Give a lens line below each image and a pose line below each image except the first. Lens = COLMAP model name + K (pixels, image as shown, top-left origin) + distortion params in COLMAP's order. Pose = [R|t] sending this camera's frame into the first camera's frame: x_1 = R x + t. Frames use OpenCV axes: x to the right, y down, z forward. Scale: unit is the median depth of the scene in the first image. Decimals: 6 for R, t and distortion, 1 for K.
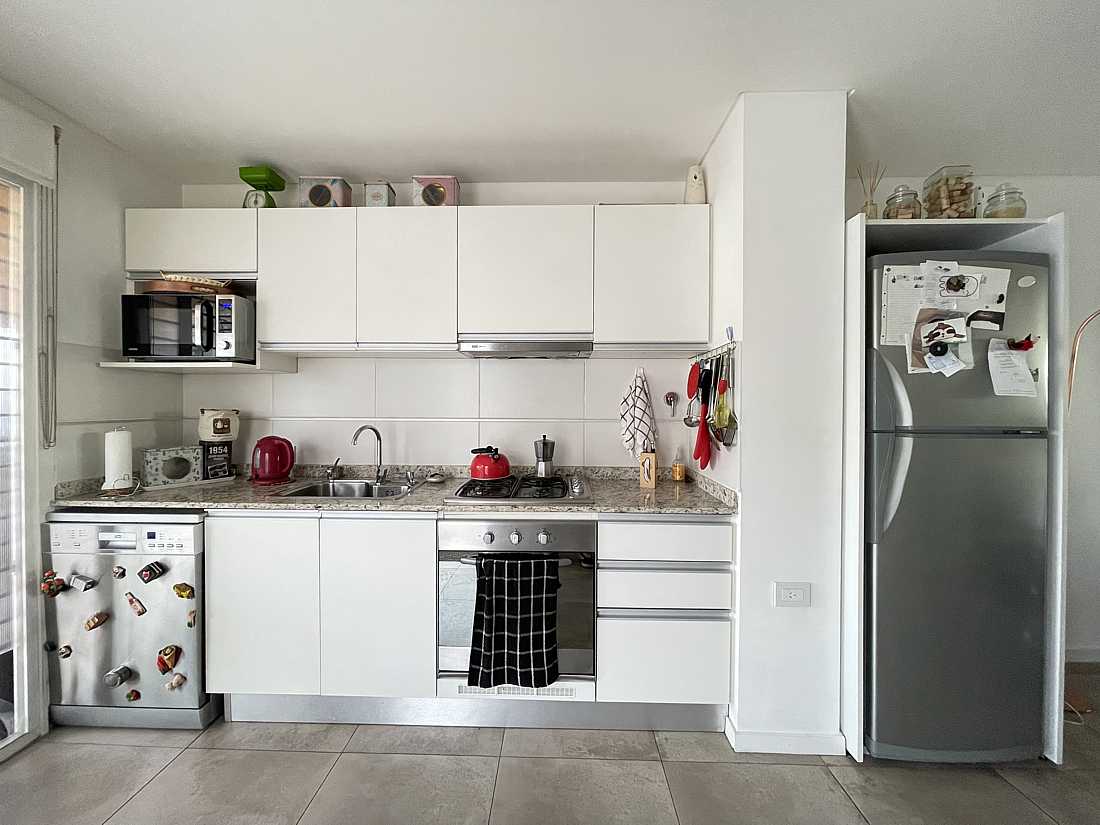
lens RADIAL K [[444.9, 0, 550.0], [0, 444.9, 412.5], [0, 0, 1]] dist [-0.002302, -0.000144]
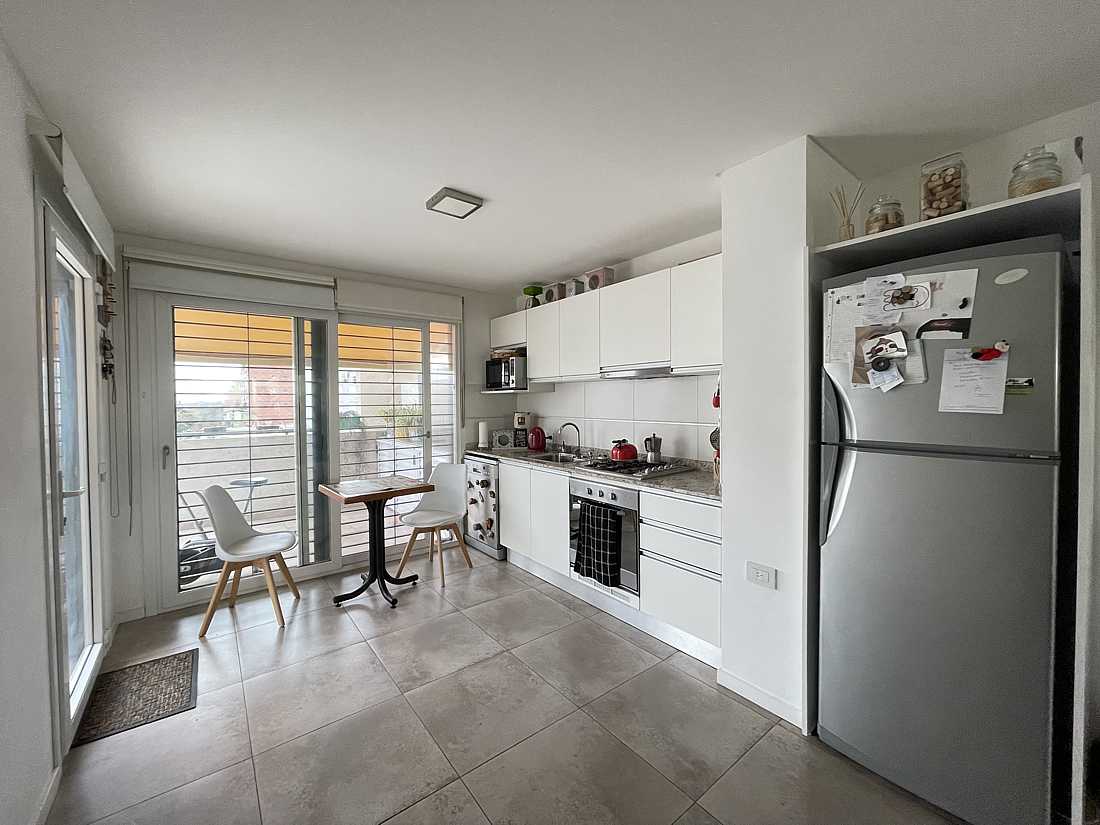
lens RADIAL K [[444.9, 0, 550.0], [0, 444.9, 412.5], [0, 0, 1]] dist [-0.002302, -0.000144]
pose [[0.634611, 0.012690, -0.772728, 1.073558], [-0.003609, 0.999903, 0.013456, -0.041490], [0.772824, -0.005751, 0.634595, -0.192173]]
